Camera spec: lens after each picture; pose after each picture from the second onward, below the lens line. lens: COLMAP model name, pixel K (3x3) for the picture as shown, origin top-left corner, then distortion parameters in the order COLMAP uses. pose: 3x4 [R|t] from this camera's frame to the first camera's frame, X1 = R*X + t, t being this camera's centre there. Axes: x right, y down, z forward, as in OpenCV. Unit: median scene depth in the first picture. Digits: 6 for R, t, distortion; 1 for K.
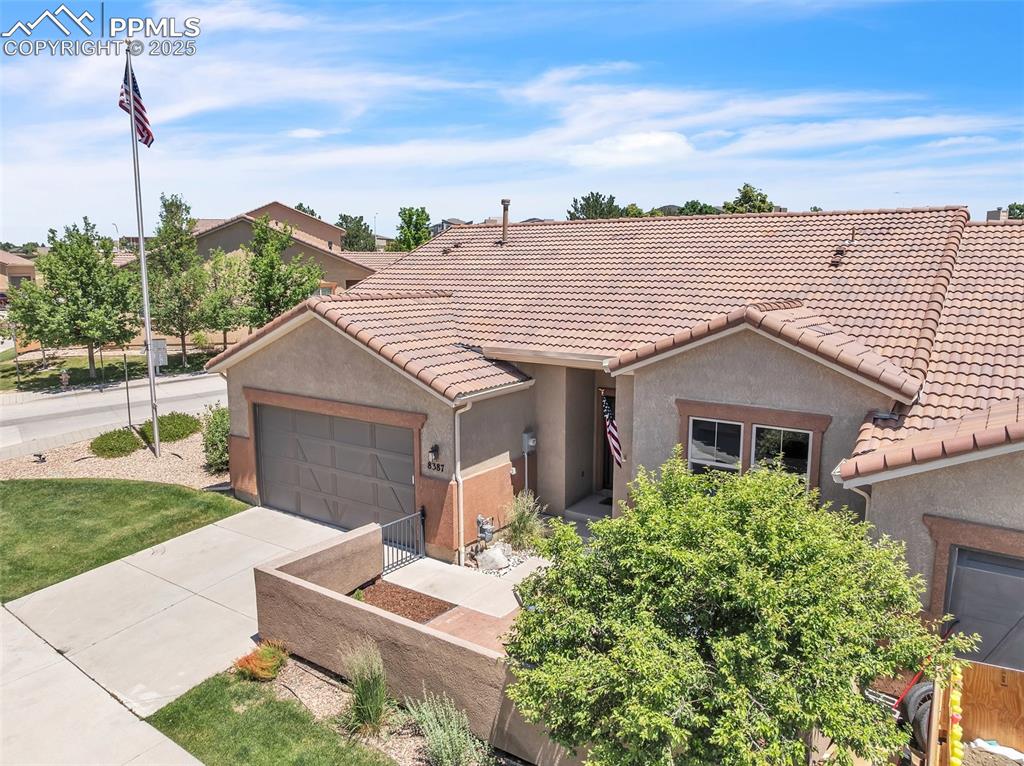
lens RADIAL K [[728.7, 0, 512.0], [0, 728.7, 383.0], [0, 0, 1]] dist [-0.042834, 0.008942]
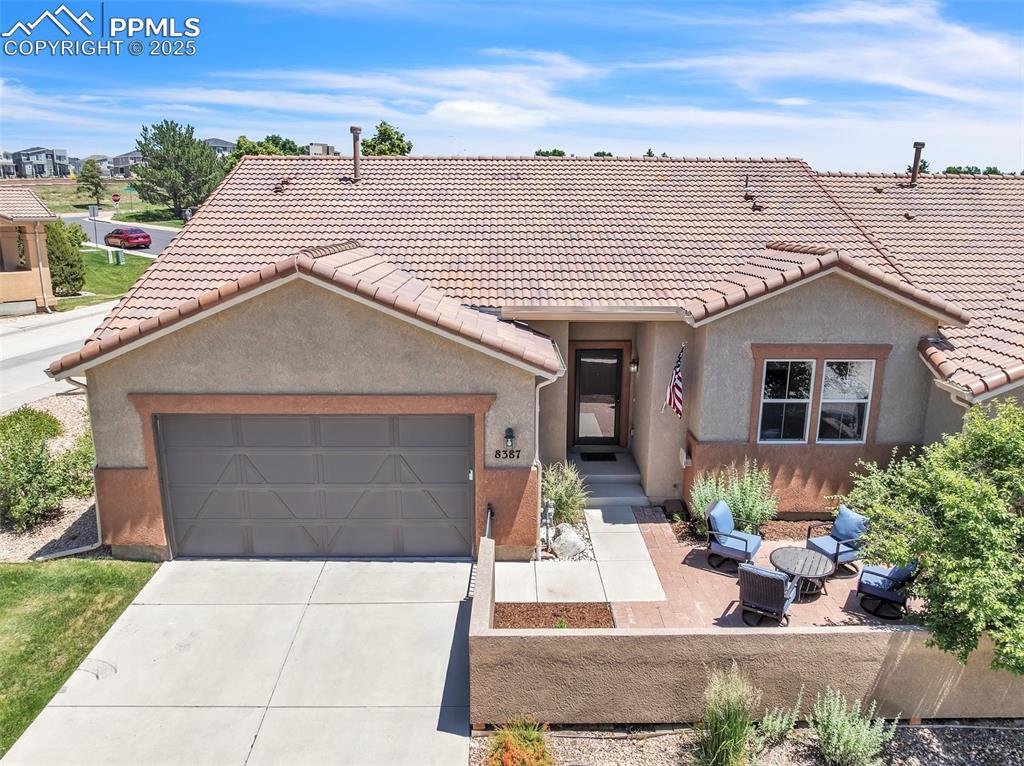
lens RADIAL K [[728.7, 0, 512.0], [0, 728.7, 383.0], [0, 0, 1]] dist [-0.042834, 0.008942]
pose [[0.813585, -0.133028, 0.566024, -0.532932], [0.086490, 0.990334, 0.108432, -0.053031], [-0.574977, -0.039263, 0.817227, 0.301159]]
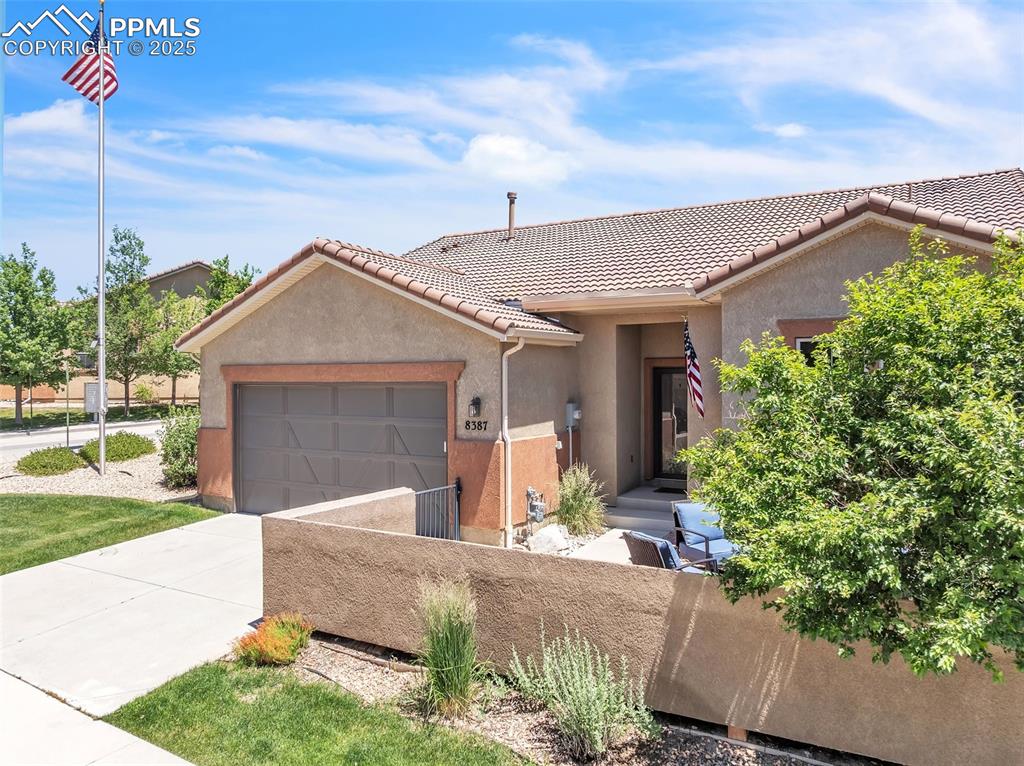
lens RADIAL K [[728.7, 0, 512.0], [0, 728.7, 383.0], [0, 0, 1]] dist [-0.042834, 0.008942]
pose [[0.996306, -0.002819, 0.085827, -0.127433], [0.015631, 0.988717, -0.148979, 0.179814], [-0.084439, 0.149770, 0.985109, 0.179881]]
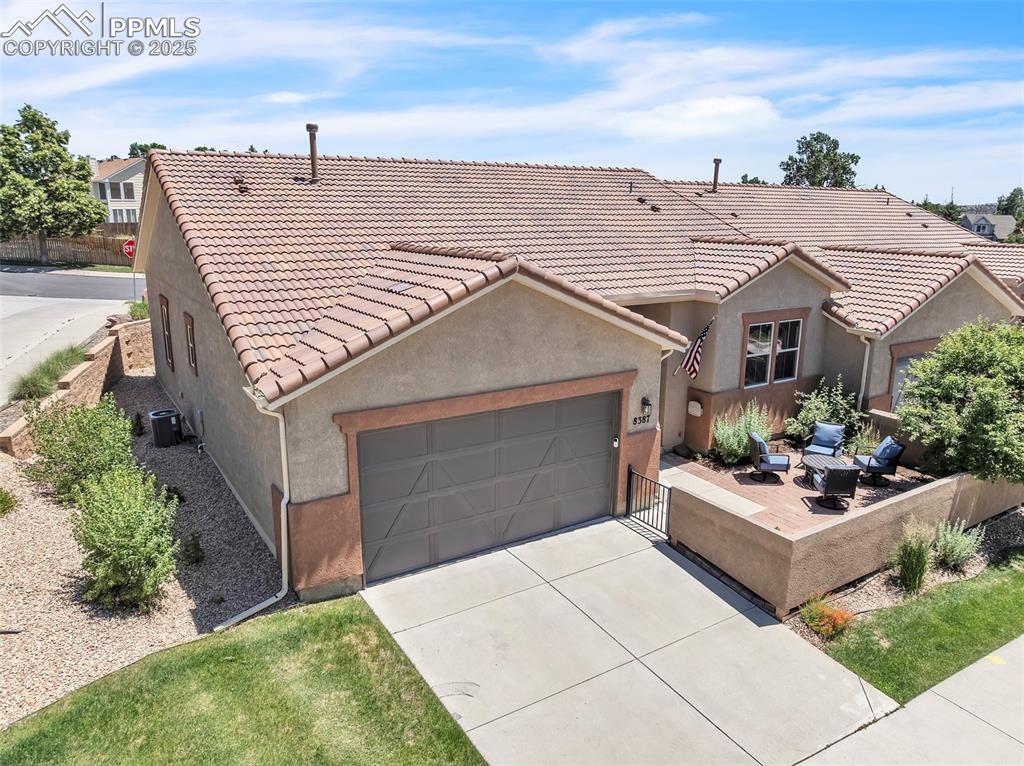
lens RADIAL K [[728.7, 0, 512.0], [0, 728.7, 383.0], [0, 0, 1]] dist [-0.042834, 0.008942]
pose [[0.384655, -0.214343, 0.897829, -0.994070], [0.136856, 0.975159, 0.174172, -0.123125], [-0.912859, 0.055877, 0.404434, 0.718120]]
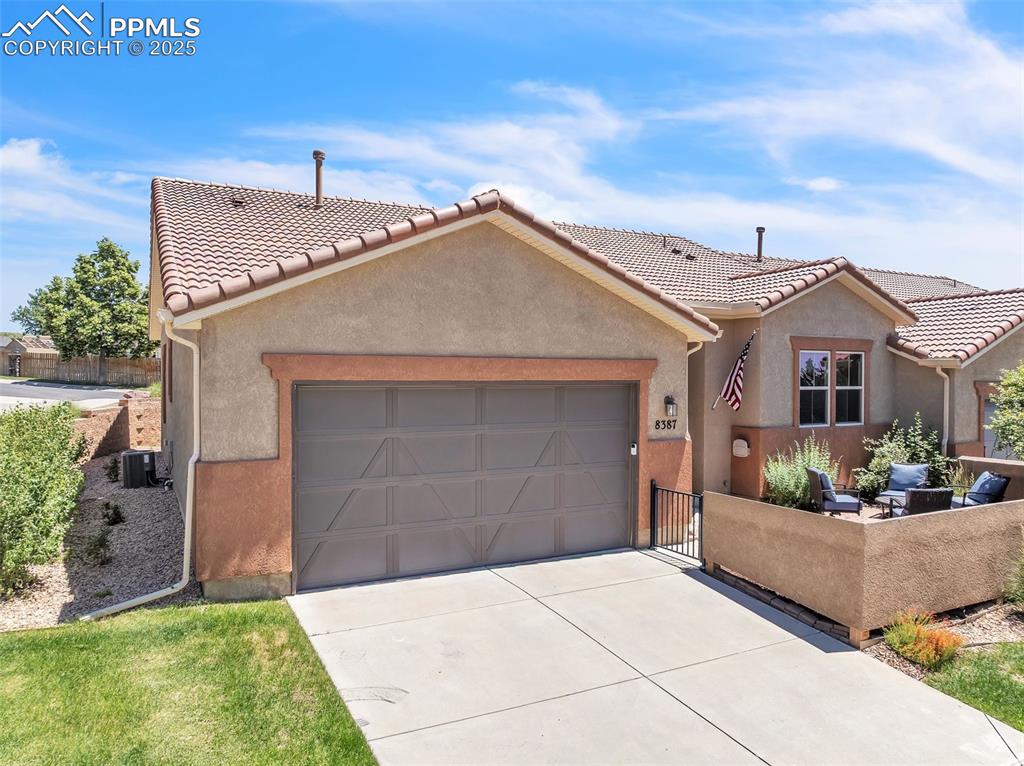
lens RADIAL K [[728.7, 0, 512.0], [0, 728.7, 383.0], [0, 0, 1]] dist [-0.042834, 0.008942]
pose [[0.464156, -0.006103, 0.885732, -0.849961], [0.135267, 0.988735, -0.064072, 0.092964], [-0.875364, 0.149550, 0.459753, 0.731156]]
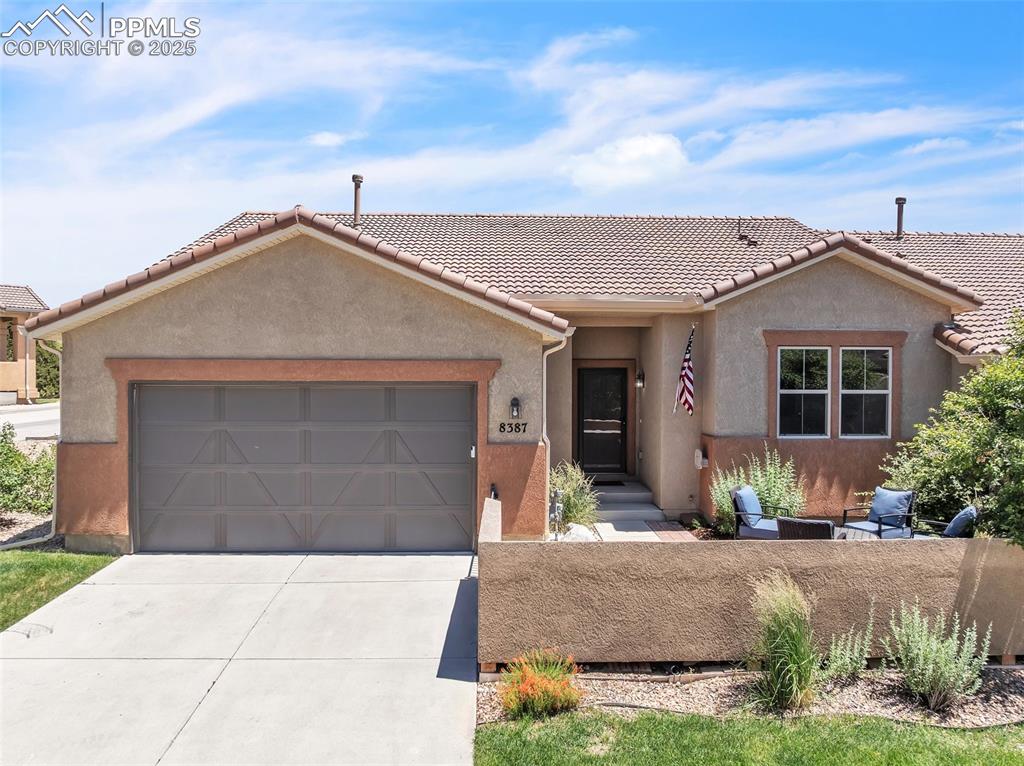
lens RADIAL K [[728.7, 0, 512.0], [0, 728.7, 383.0], [0, 0, 1]] dist [-0.042834, 0.008942]
pose [[0.801889, -0.001786, 0.597470, -0.536005], [0.088810, 0.989243, -0.116238, 0.149402], [-0.590835, 0.146272, 0.793422, 0.362497]]
